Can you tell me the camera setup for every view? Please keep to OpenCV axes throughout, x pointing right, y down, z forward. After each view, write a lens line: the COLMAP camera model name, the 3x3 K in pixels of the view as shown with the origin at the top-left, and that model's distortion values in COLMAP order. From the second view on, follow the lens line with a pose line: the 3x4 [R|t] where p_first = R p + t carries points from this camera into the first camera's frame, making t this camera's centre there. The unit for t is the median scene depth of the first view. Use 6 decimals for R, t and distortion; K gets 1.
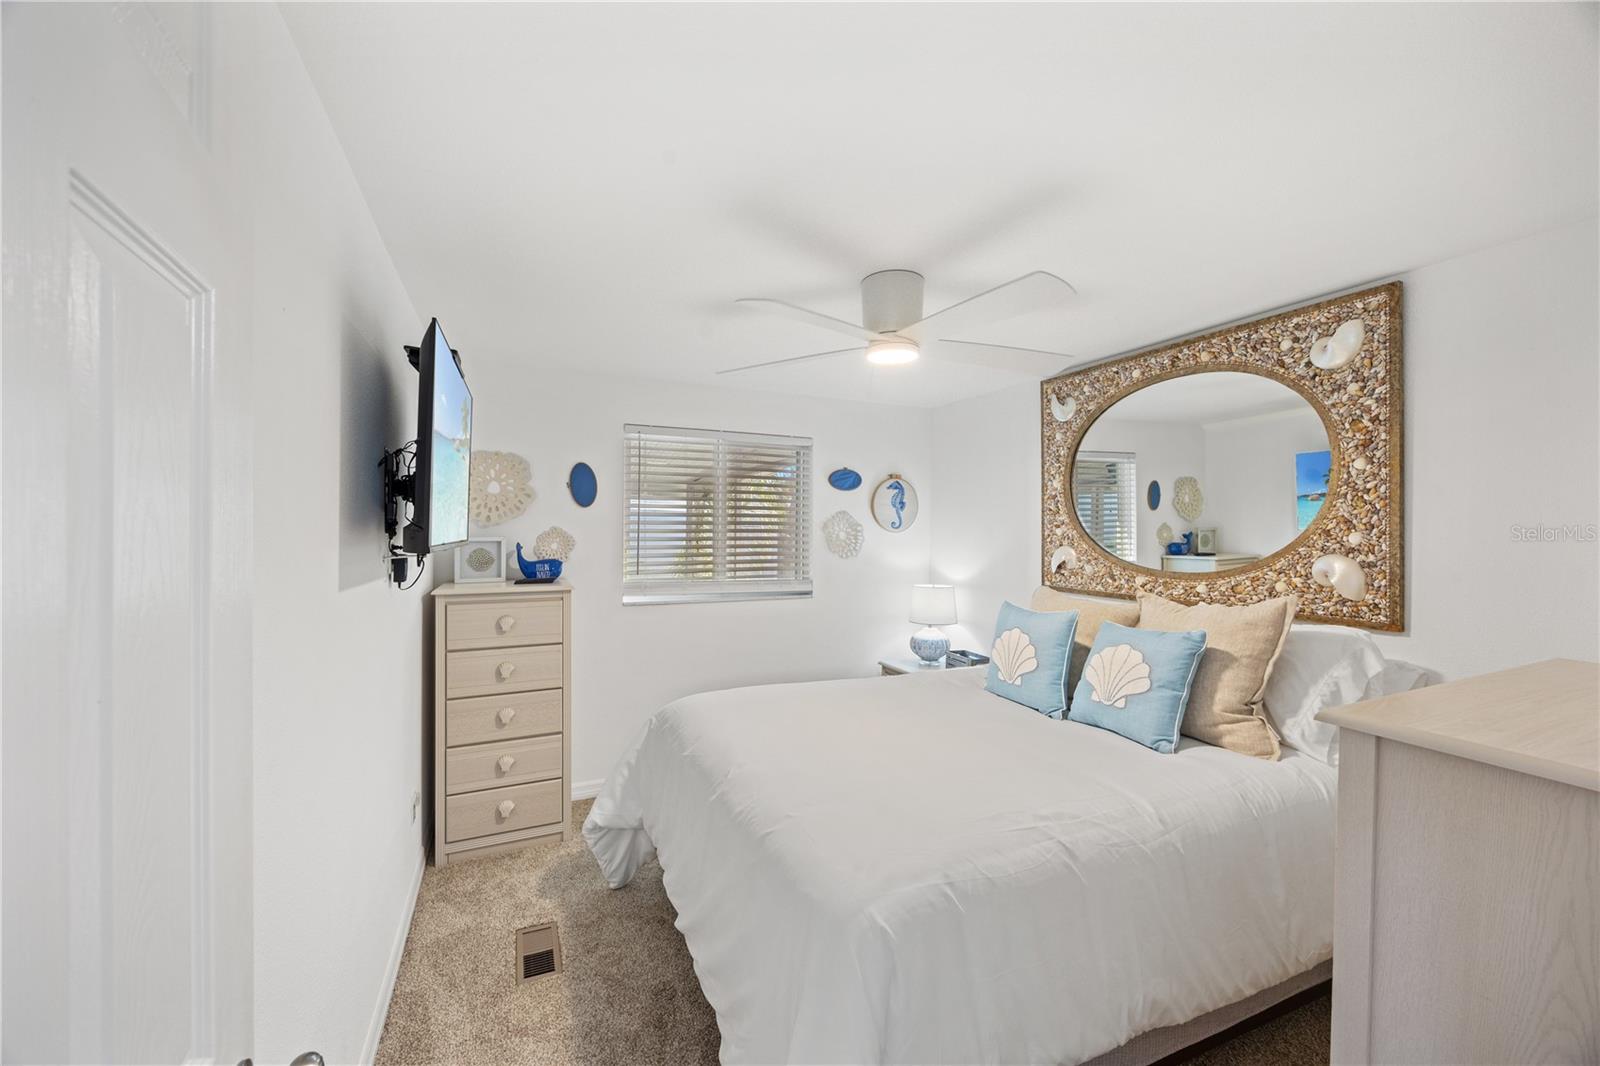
lens RADIAL K [[670.6, 0, 793.5], [0, 670.6, 534.2], [0, 0, 1]] dist [0.000223, -0.000016]
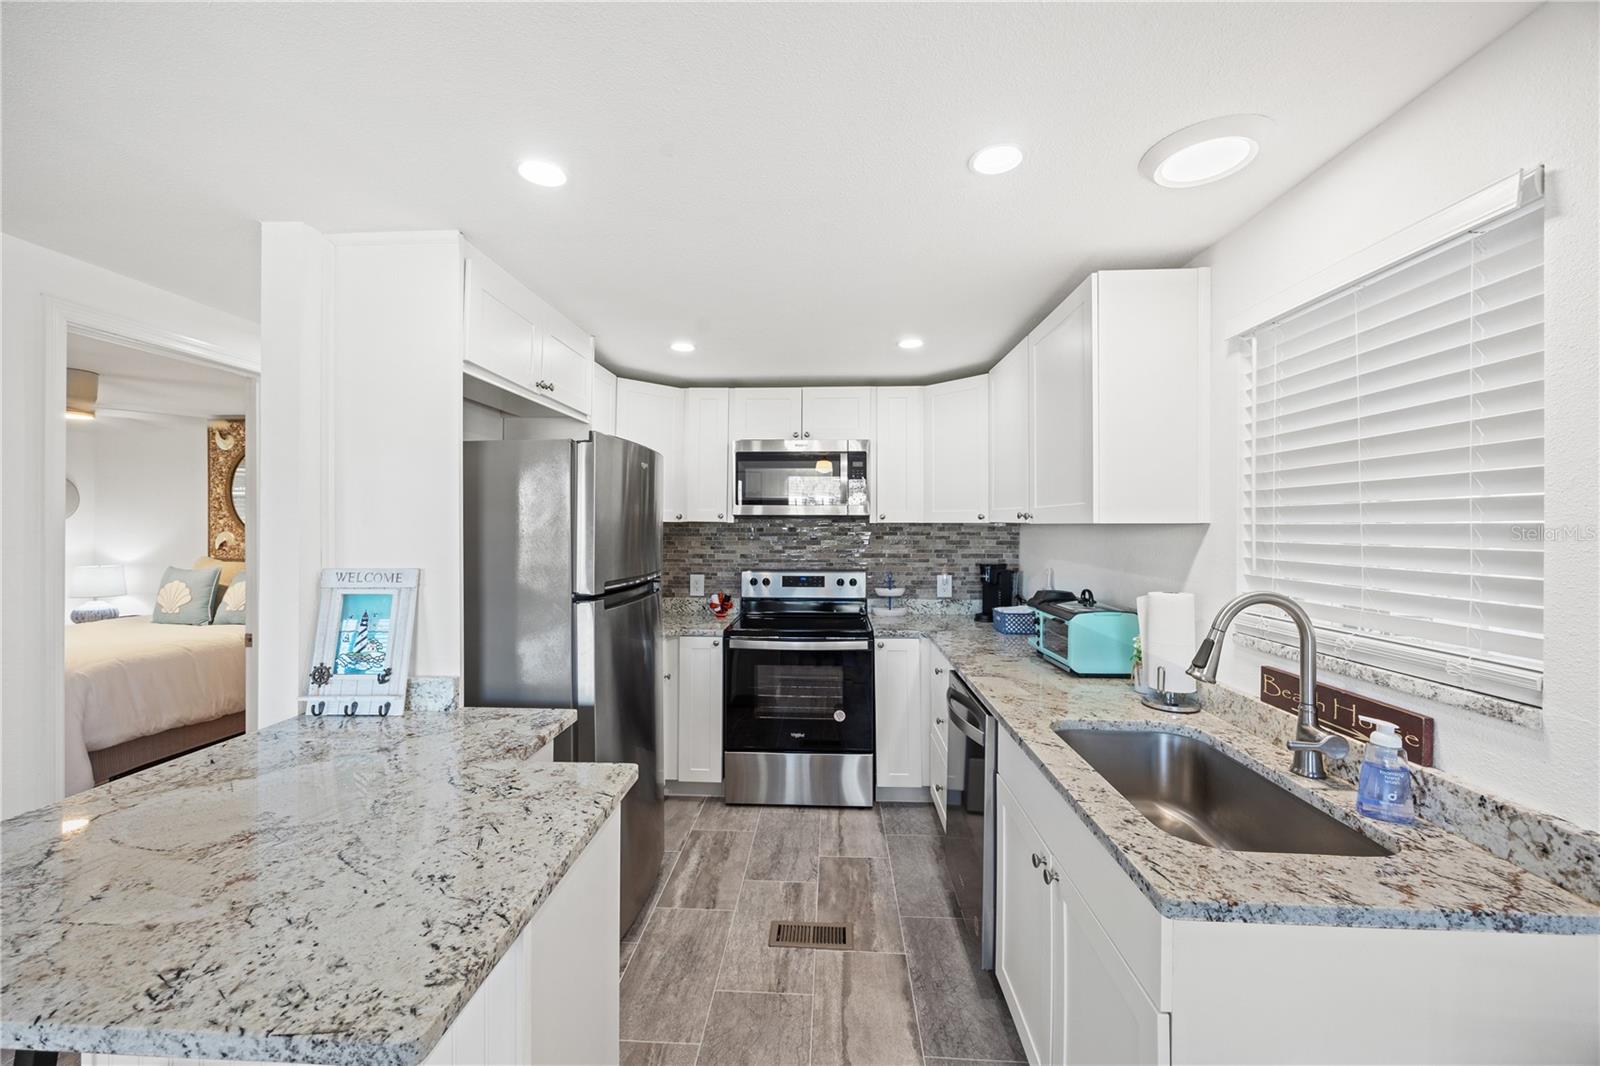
lens RADIAL K [[619.2, 0, 791.7], [0, 619.2, 526.9], [0, 0, 1]] dist [-0.002719, 0.000336]
pose [[0.489458, 0.000172, 0.872027, -0.198313], [-0.003337, 0.999993, 0.001676, 0.000728], [-0.872021, -0.003731, 0.489455, -0.834513]]
